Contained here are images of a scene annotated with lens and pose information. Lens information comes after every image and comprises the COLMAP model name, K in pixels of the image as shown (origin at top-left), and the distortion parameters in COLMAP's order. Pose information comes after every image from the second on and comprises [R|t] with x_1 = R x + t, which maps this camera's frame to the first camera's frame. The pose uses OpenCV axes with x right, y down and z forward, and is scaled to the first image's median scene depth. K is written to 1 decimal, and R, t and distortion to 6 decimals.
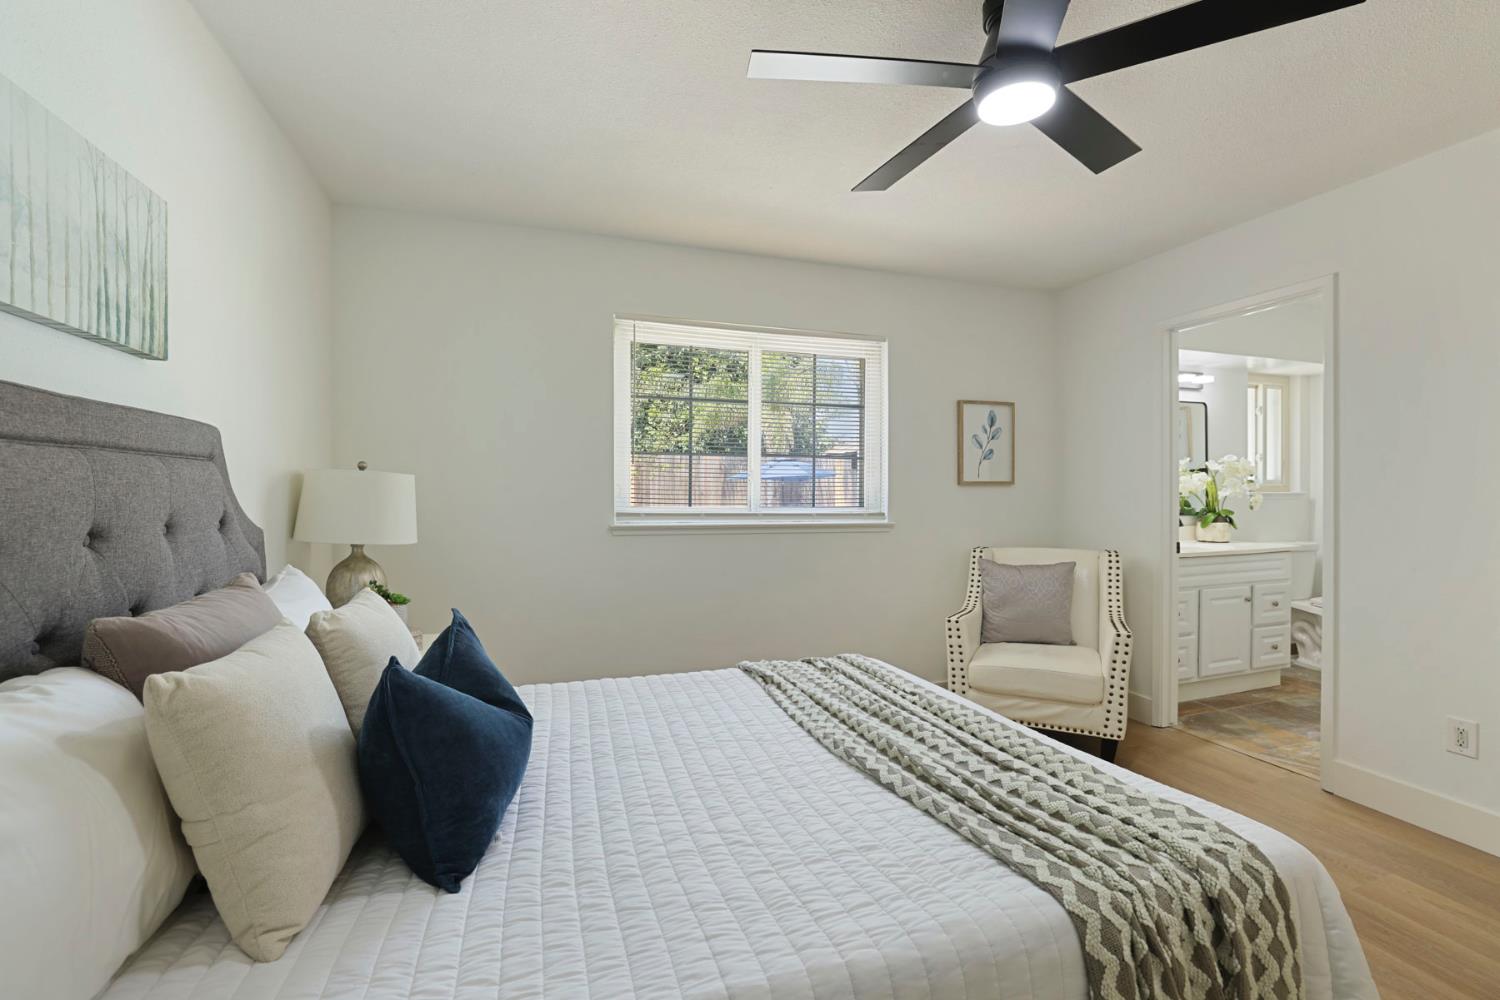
lens RADIAL K [[653.4, 0, 750.8], [0, 653.4, 498.6], [0, 0, 1]] dist [-0.041195, 0.011795]
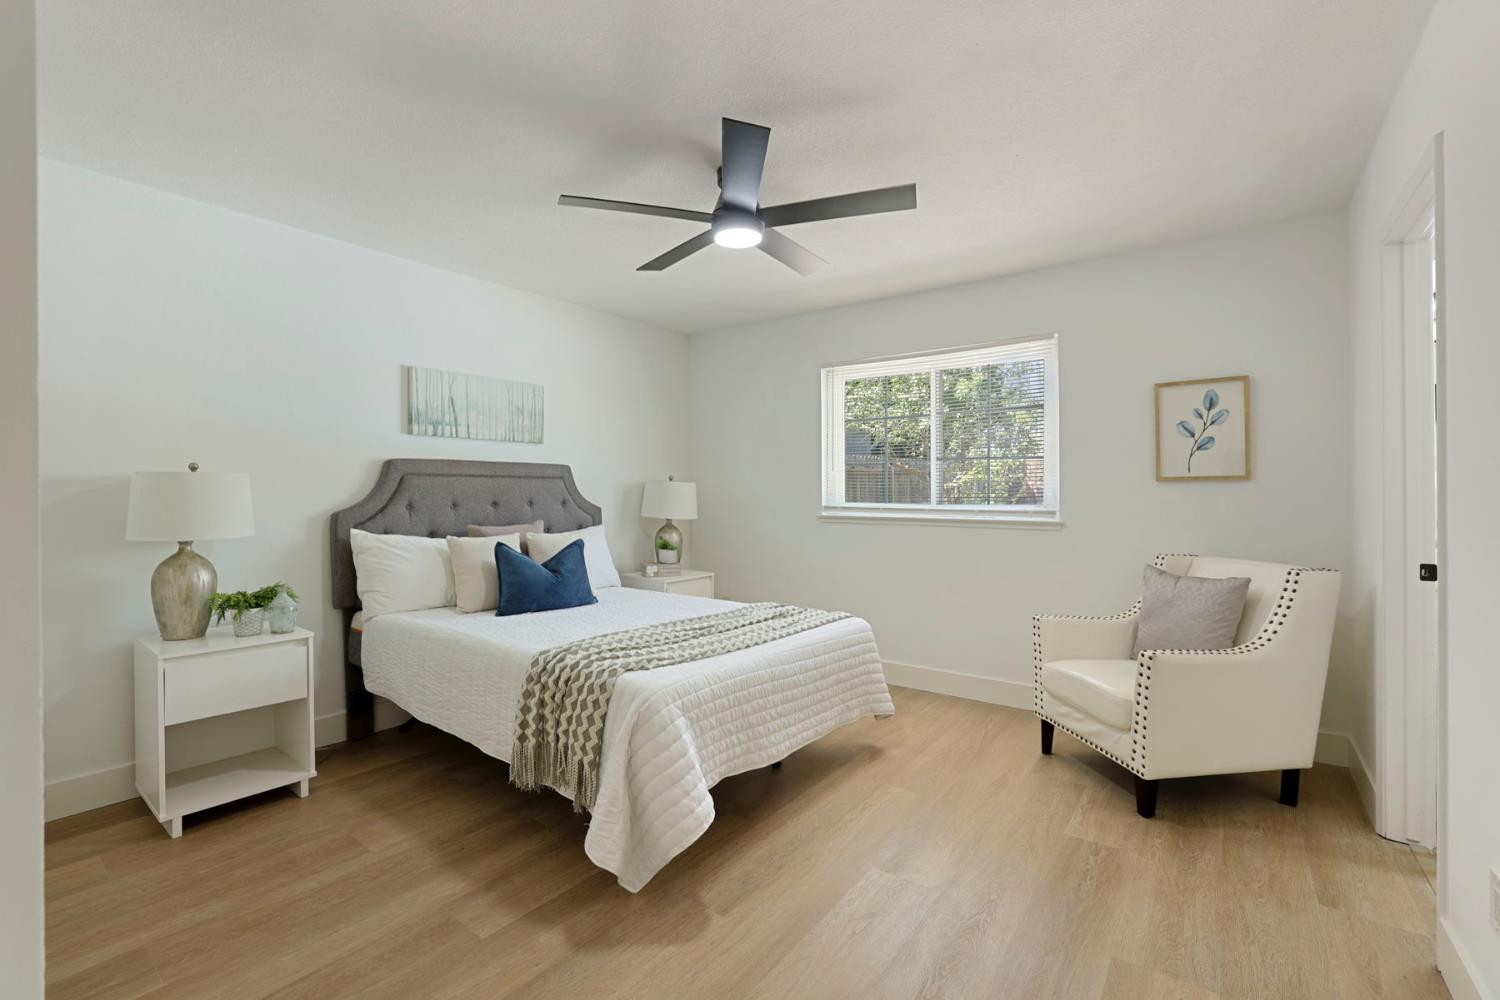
lens RADIAL K [[653.4, 0, 753.5], [0, 653.4, 499.7], [0, 0, 1]] dist [-0.041195, 0.011795]
pose [[0.553653, 0.002374, -0.832744, 0.766433], [-0.008005, 0.999965, -0.002471, 0.010248], [0.832709, 0.008034, 0.553653, 0.076821]]
